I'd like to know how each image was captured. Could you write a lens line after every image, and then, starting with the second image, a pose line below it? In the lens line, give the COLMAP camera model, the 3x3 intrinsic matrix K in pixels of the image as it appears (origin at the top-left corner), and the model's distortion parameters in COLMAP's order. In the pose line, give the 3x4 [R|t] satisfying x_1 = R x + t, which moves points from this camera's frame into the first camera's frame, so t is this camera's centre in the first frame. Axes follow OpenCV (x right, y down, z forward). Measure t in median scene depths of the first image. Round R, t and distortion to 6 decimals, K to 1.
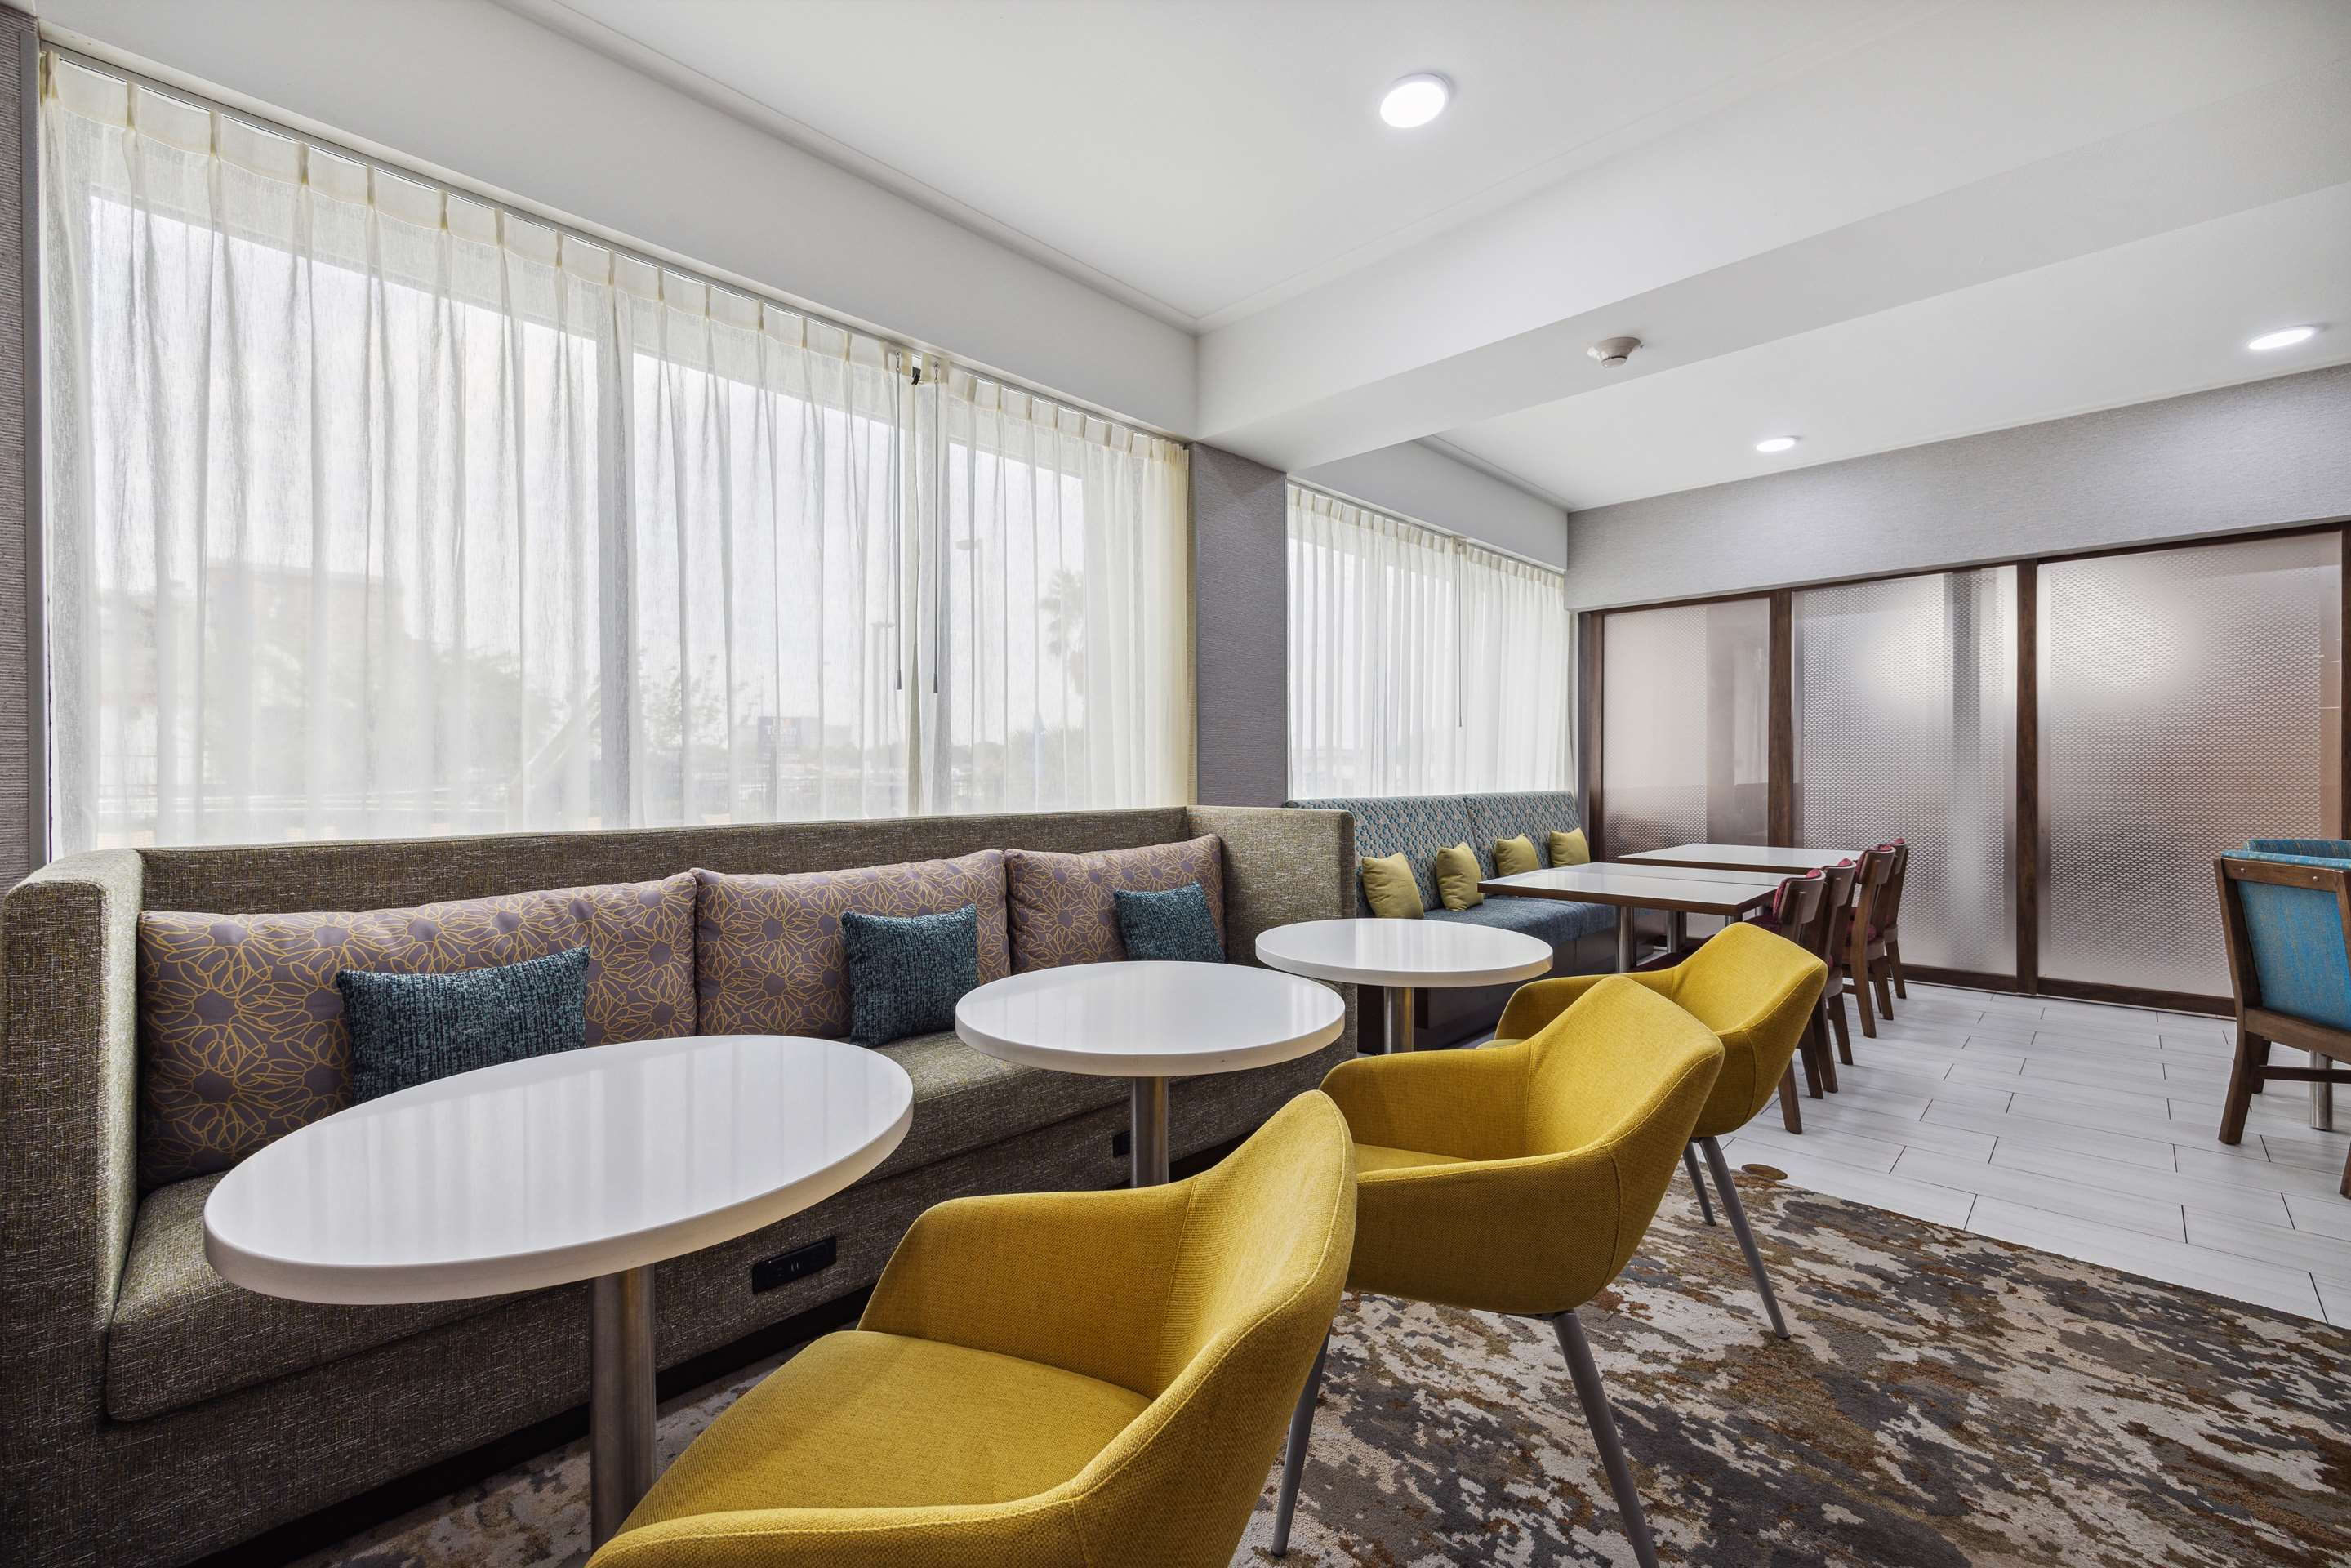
lens RADIAL K [[972.8, 0, 1178.5], [0, 972.8, 770.4], [0, 0, 1]] dist [0.014886, -0.000839]
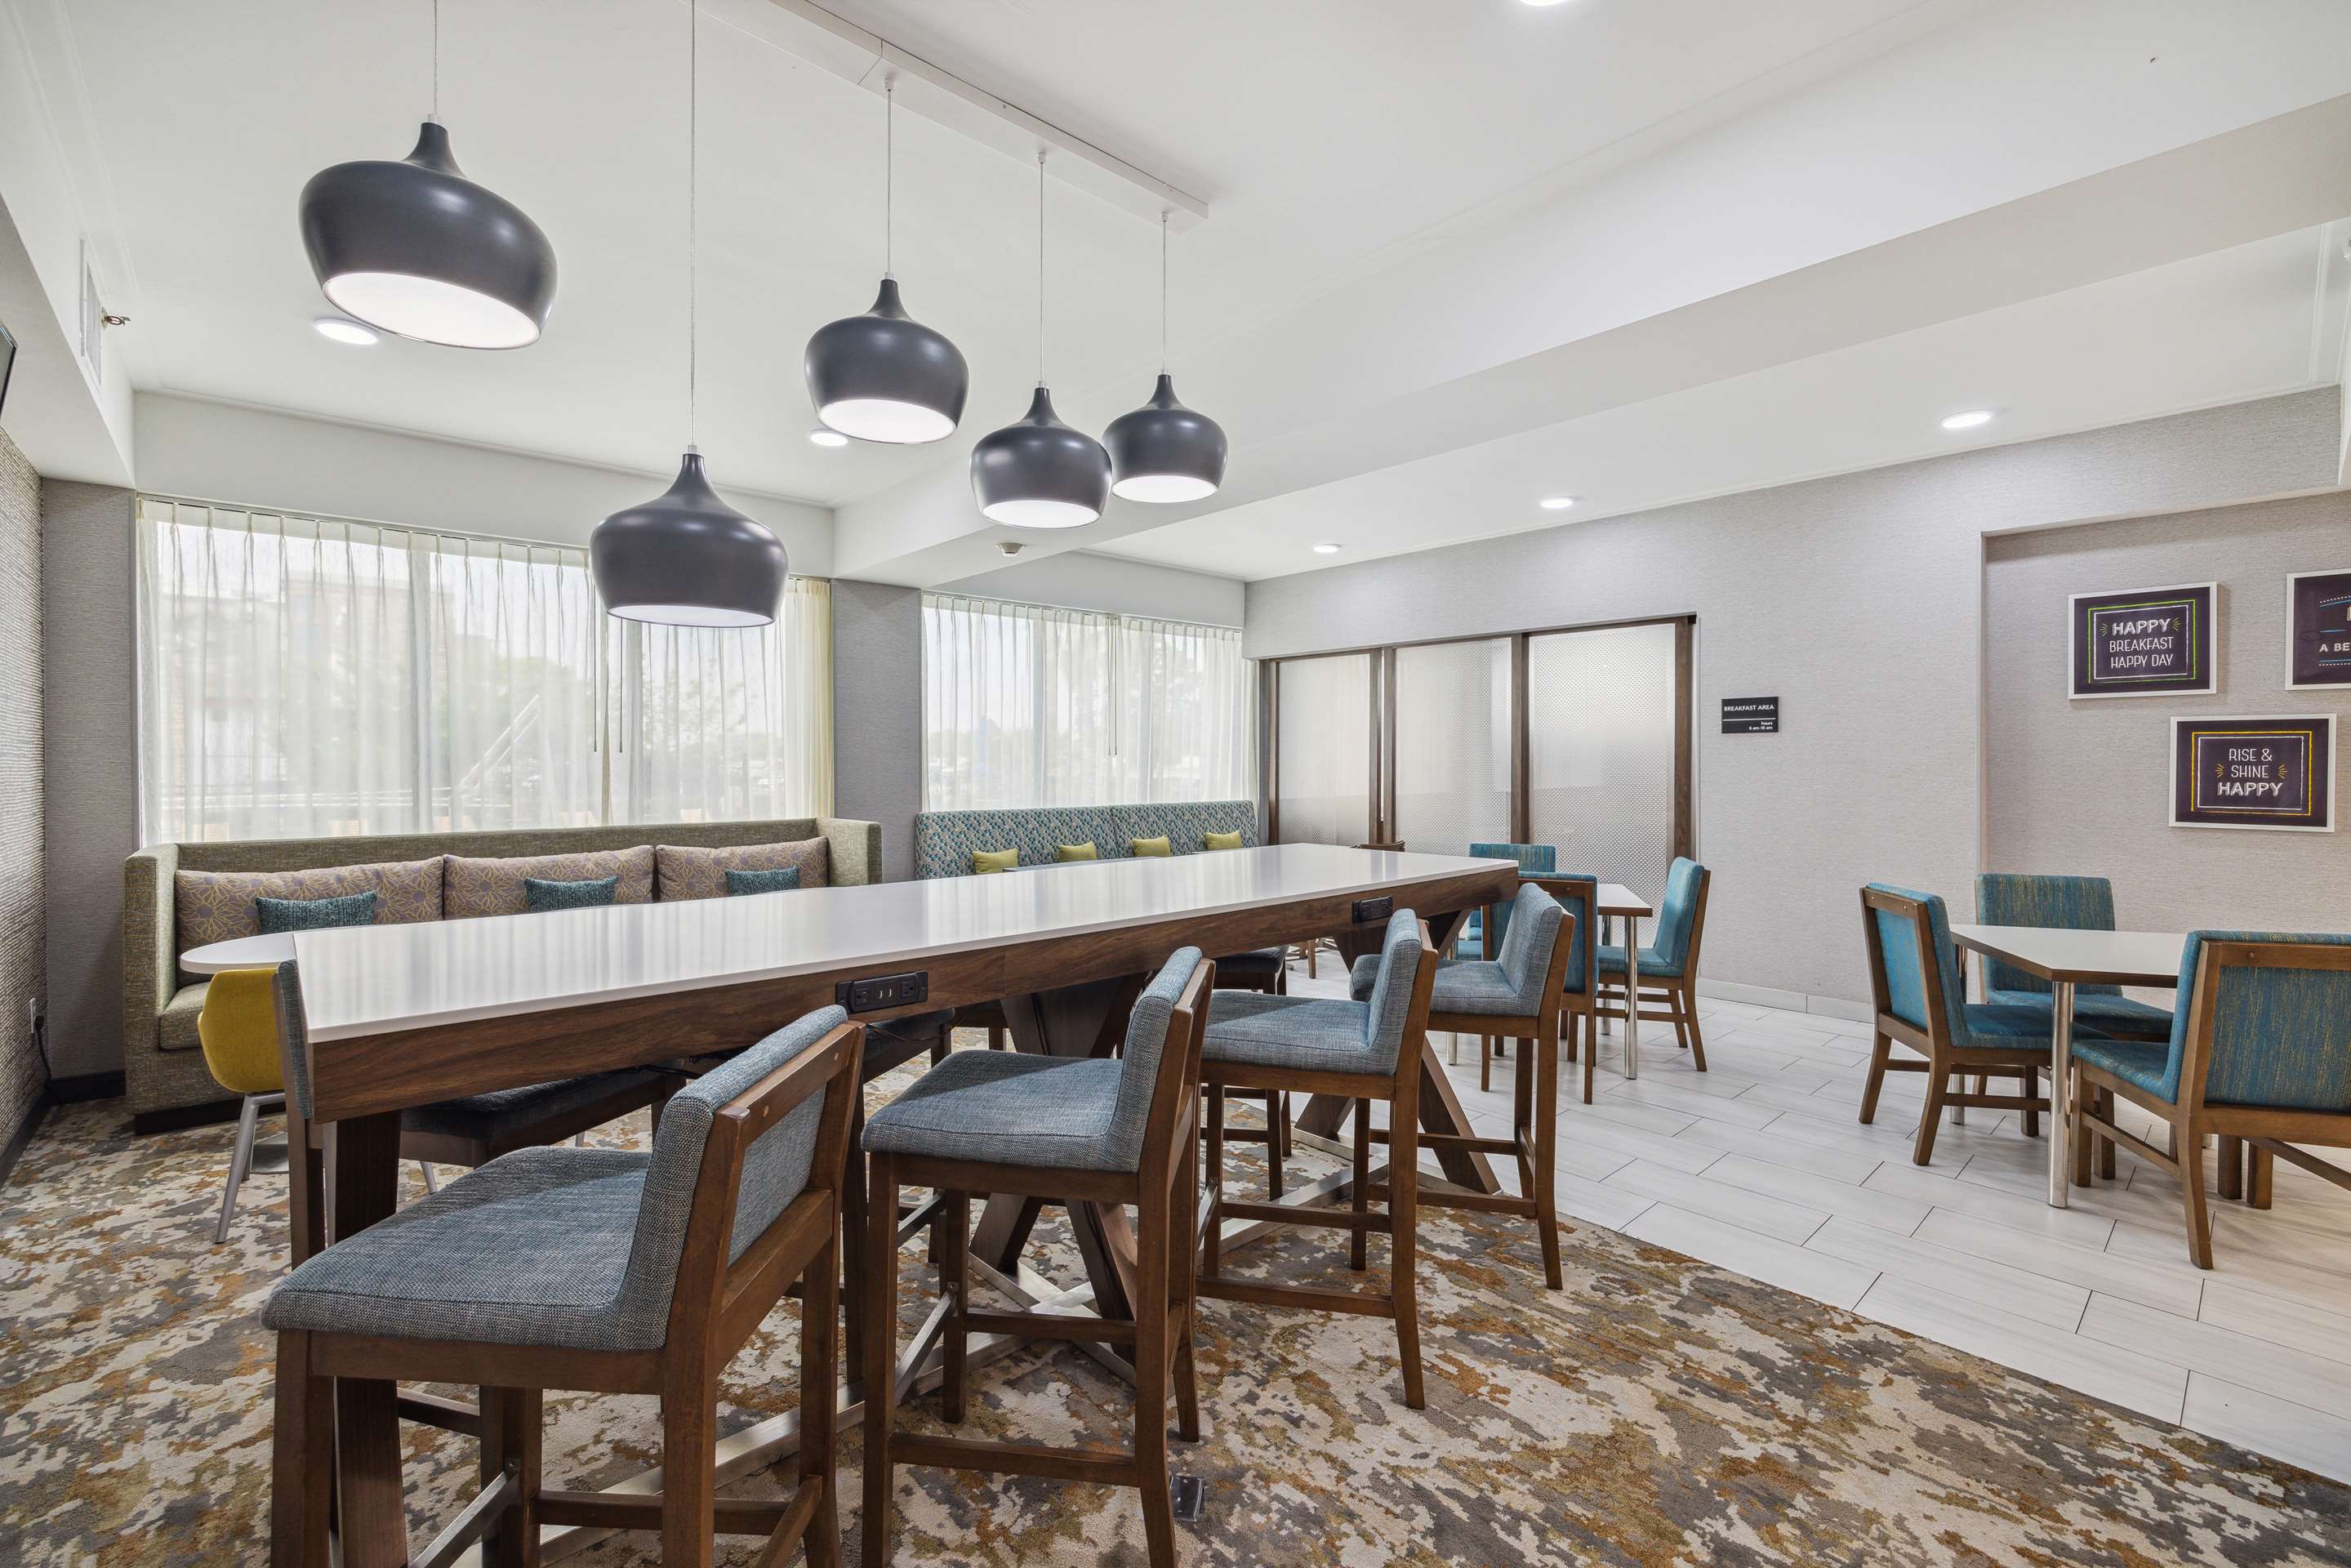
lens RADIAL K [[1017.4, 0, 1177.6], [0, 1017.4, 767.4], [0, 0, 1]] dist [-0.000888, 0.000807]
pose [[0.997923, 0.001593, -0.064404, 0.866577], [-0.001079, 0.999967, 0.008011, -0.072401], [0.064415, -0.007925, 0.997892, -0.736299]]
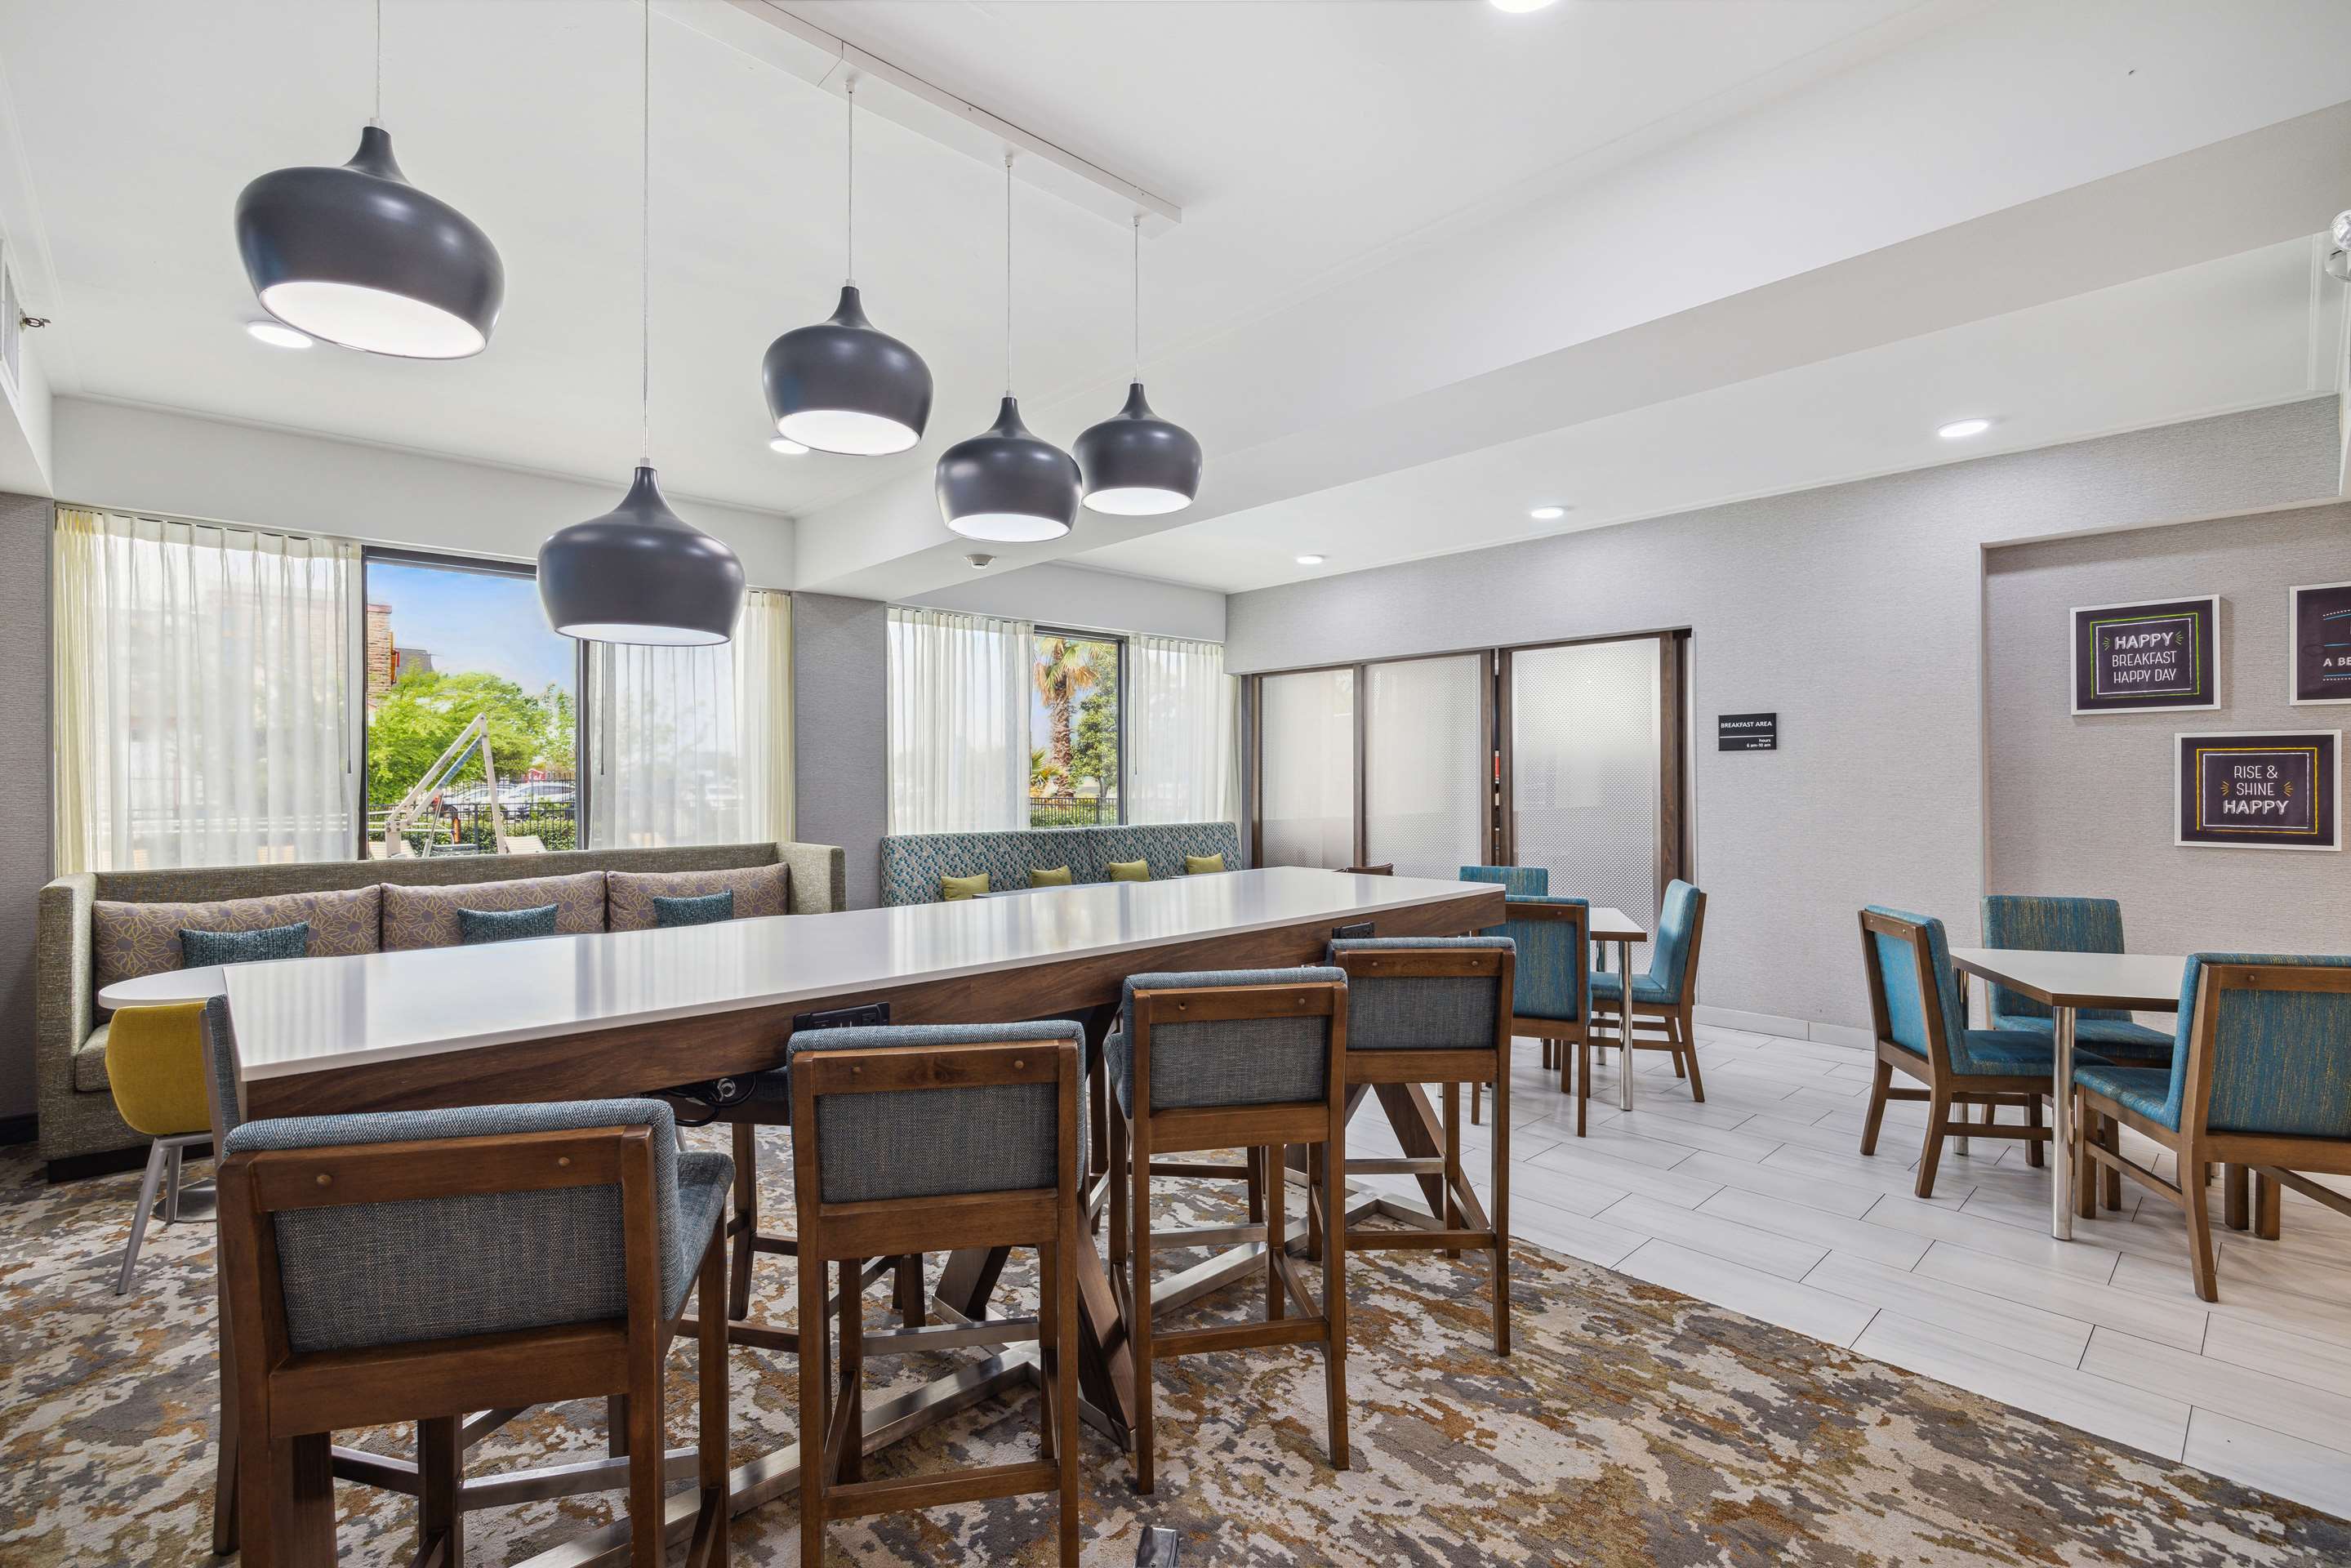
lens RADIAL K [[1067.1, 0, 1173.7], [0, 1067.1, 775.5], [0, 0, 1]] dist [0.000773, 0.000405]
pose [[0.998746, -0.002298, -0.050010, 0.872789], [0.002169, 0.999994, -0.002635, -0.074509], [0.050016, 0.002523, 0.998745, -0.746387]]
